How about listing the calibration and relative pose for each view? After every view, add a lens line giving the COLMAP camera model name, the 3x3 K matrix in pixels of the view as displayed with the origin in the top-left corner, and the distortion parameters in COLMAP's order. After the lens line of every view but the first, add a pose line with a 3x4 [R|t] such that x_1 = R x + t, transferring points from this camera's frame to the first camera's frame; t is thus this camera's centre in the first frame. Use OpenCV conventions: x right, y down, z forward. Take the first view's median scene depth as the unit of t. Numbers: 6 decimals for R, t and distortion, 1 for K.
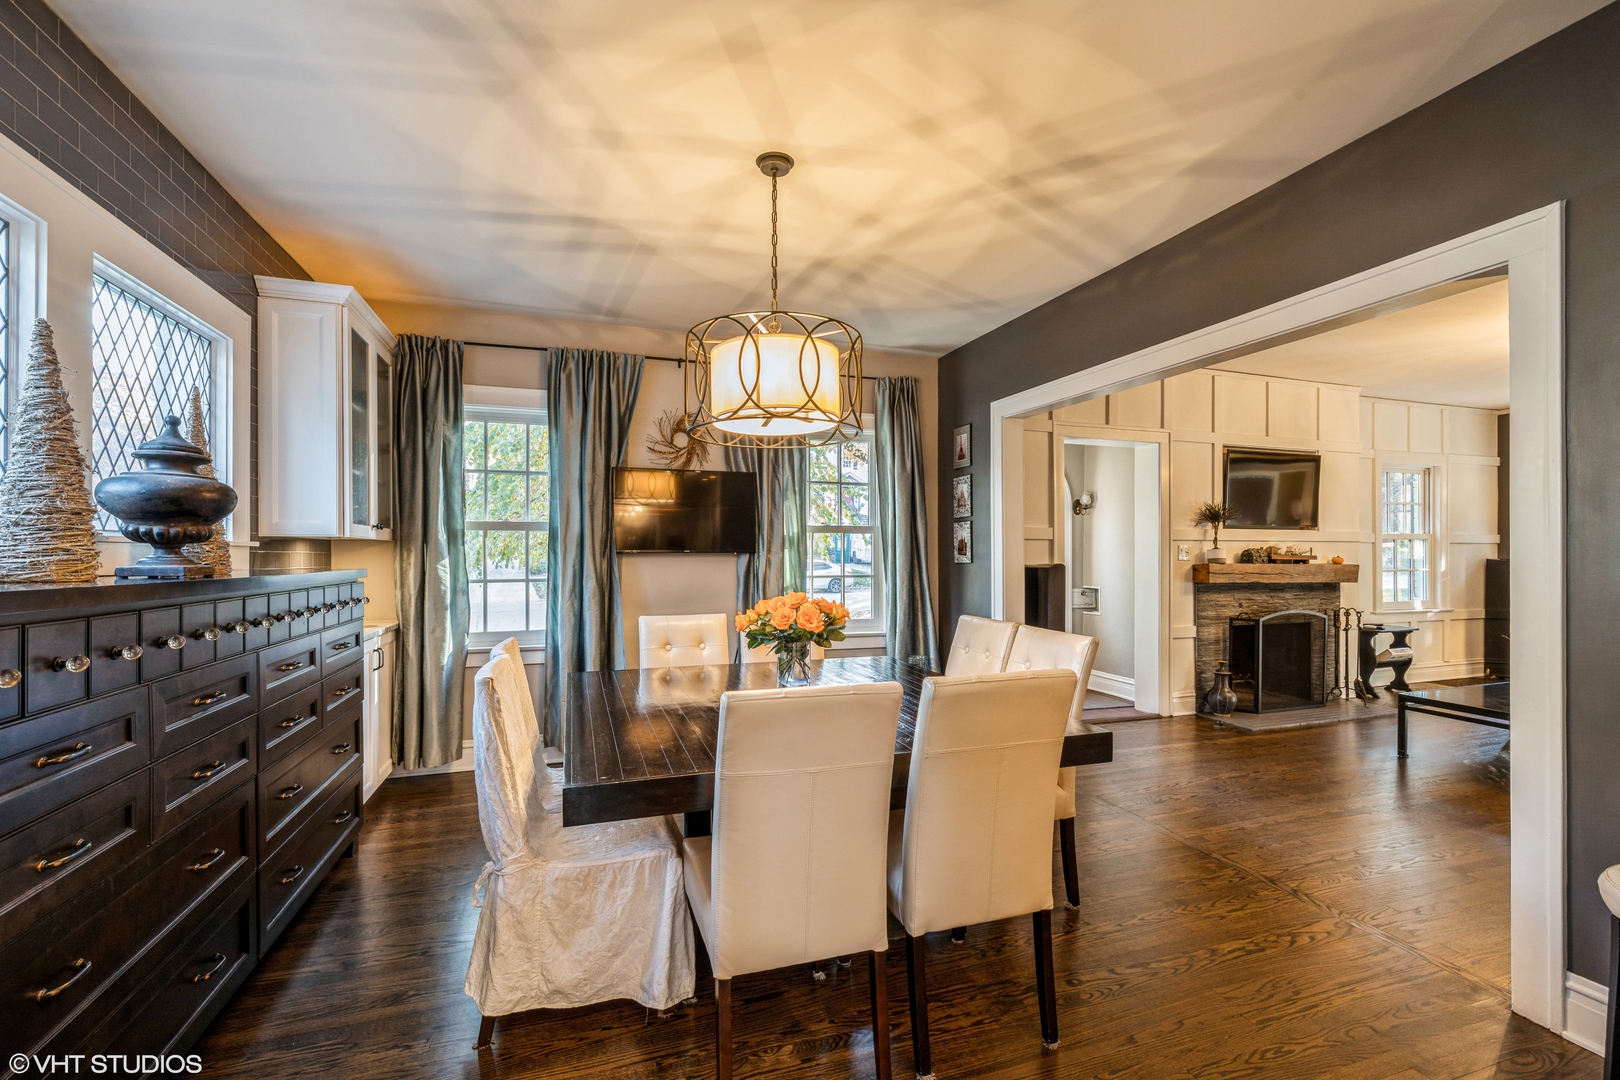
lens RADIAL K [[685.8, 0, 806.9], [0, 685.8, 553.5], [0, 0, 1]] dist [0.001912, 0.000375]
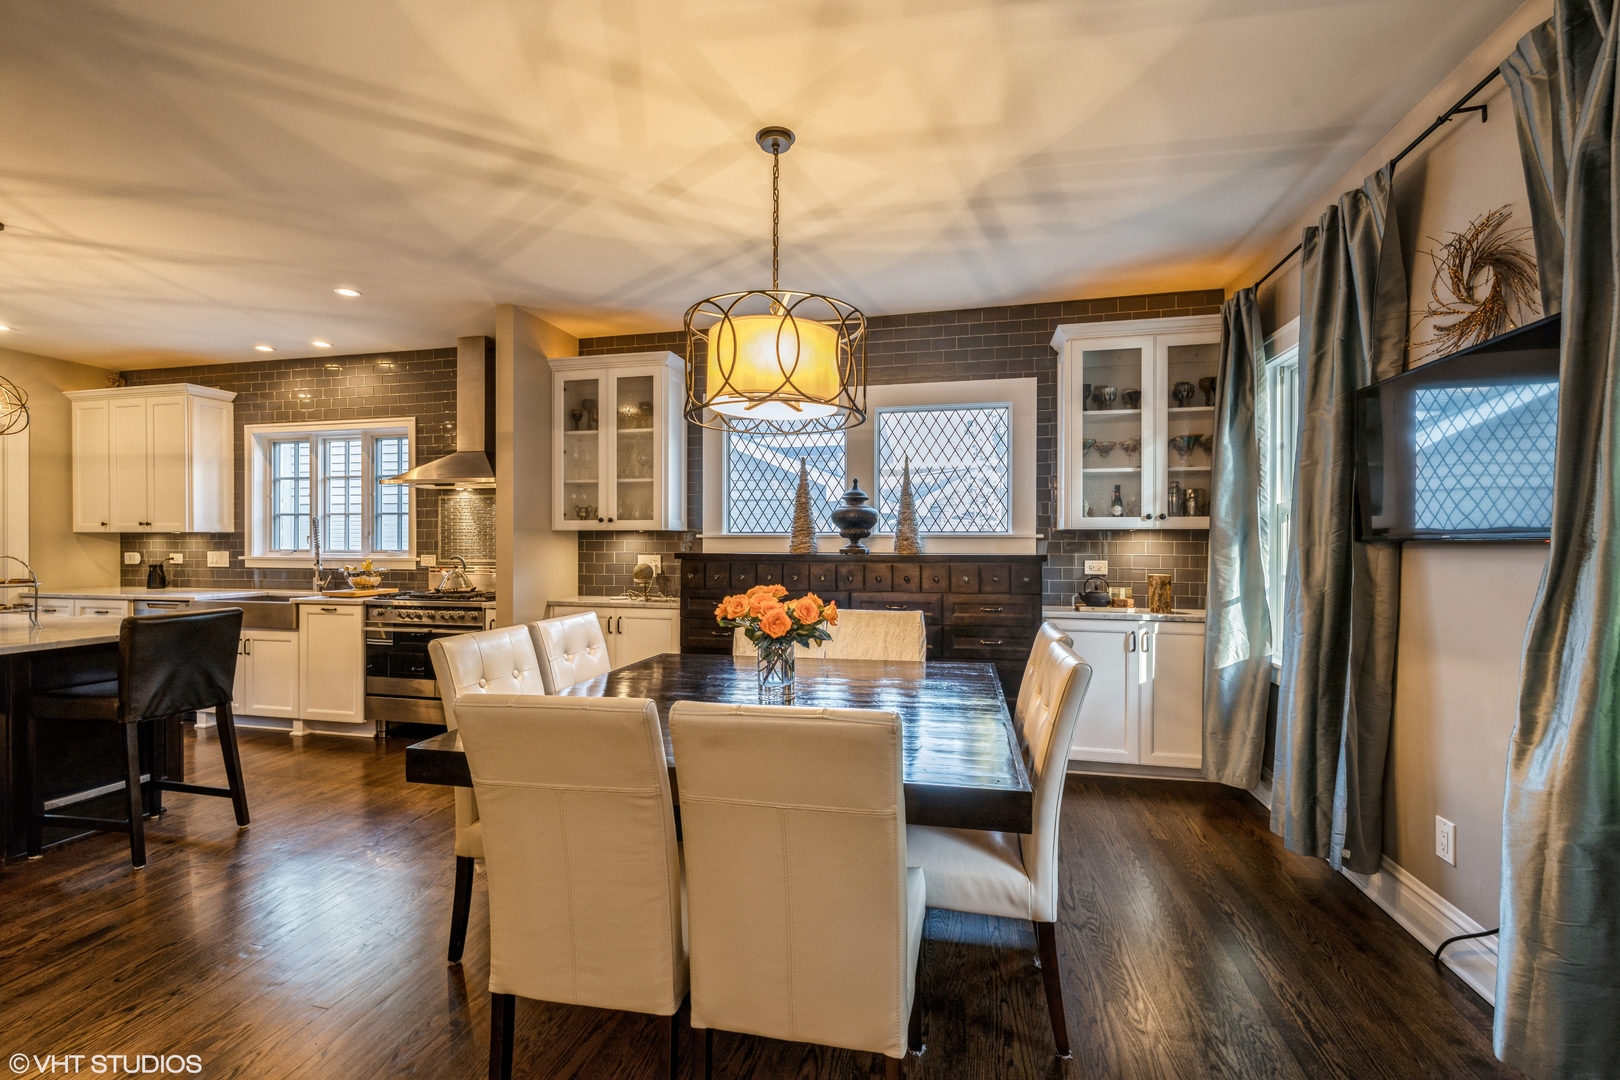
lens RADIAL K [[685.8, 0, 809.4], [0, 685.8, 547.3], [0, 0, 1]] dist [0.001912, 0.000375]
pose [[-0.529074, 0.003030, -0.848570, 0.420195], [-0.001083, 0.999990, 0.004246, 0.002132], [0.848575, 0.003165, -0.529066, 0.868796]]
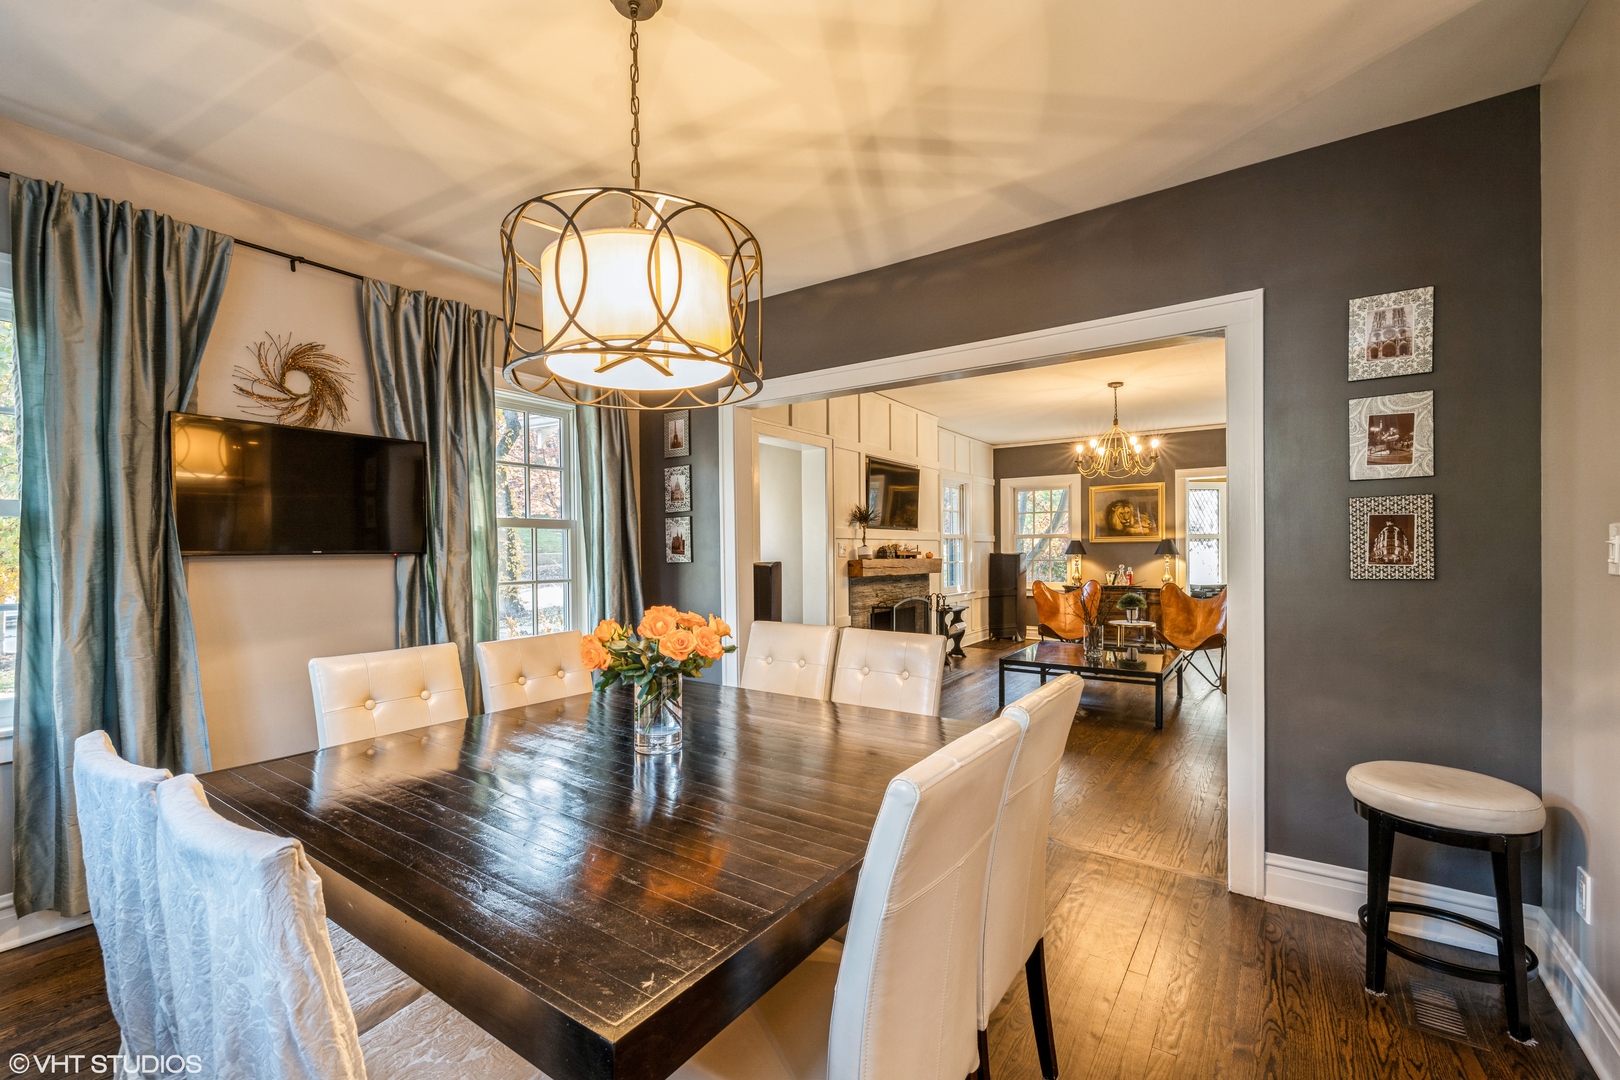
lens RADIAL K [[685.8, 0, 806.1], [0, 685.8, 557.7], [0, 0, 1]] dist [0.001912, 0.000375]
pose [[0.806294, -0.012811, 0.591376, -0.182596], [0.008170, 0.999911, 0.010521, -0.000798], [-0.591458, -0.003651, 0.806327, 0.183294]]
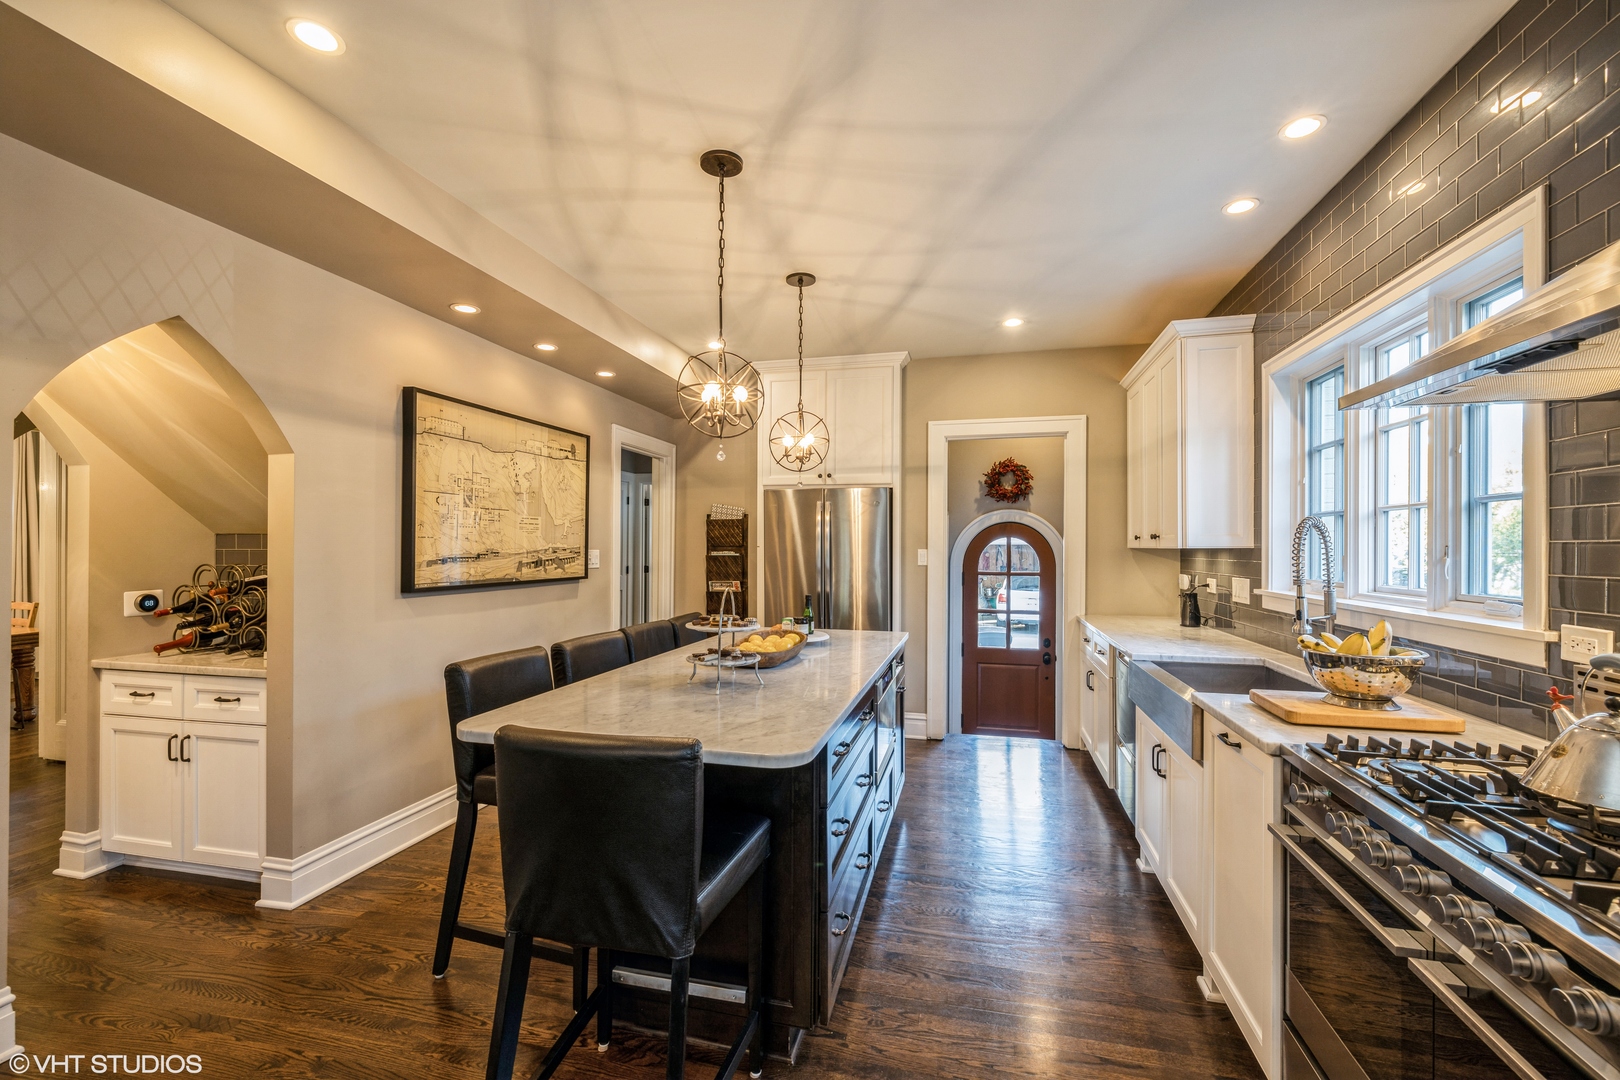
lens RADIAL K [[685.8, 0, 808.7], [0, 685.8, 543.0], [0, 0, 1]] dist [0.001912, 0.000375]
pose [[-0.843306, 0.001046, 0.537433, -0.074189], [-0.003218, 0.999970, -0.006995, -0.017065], [-0.537424, -0.007628, -0.843278, 0.214315]]
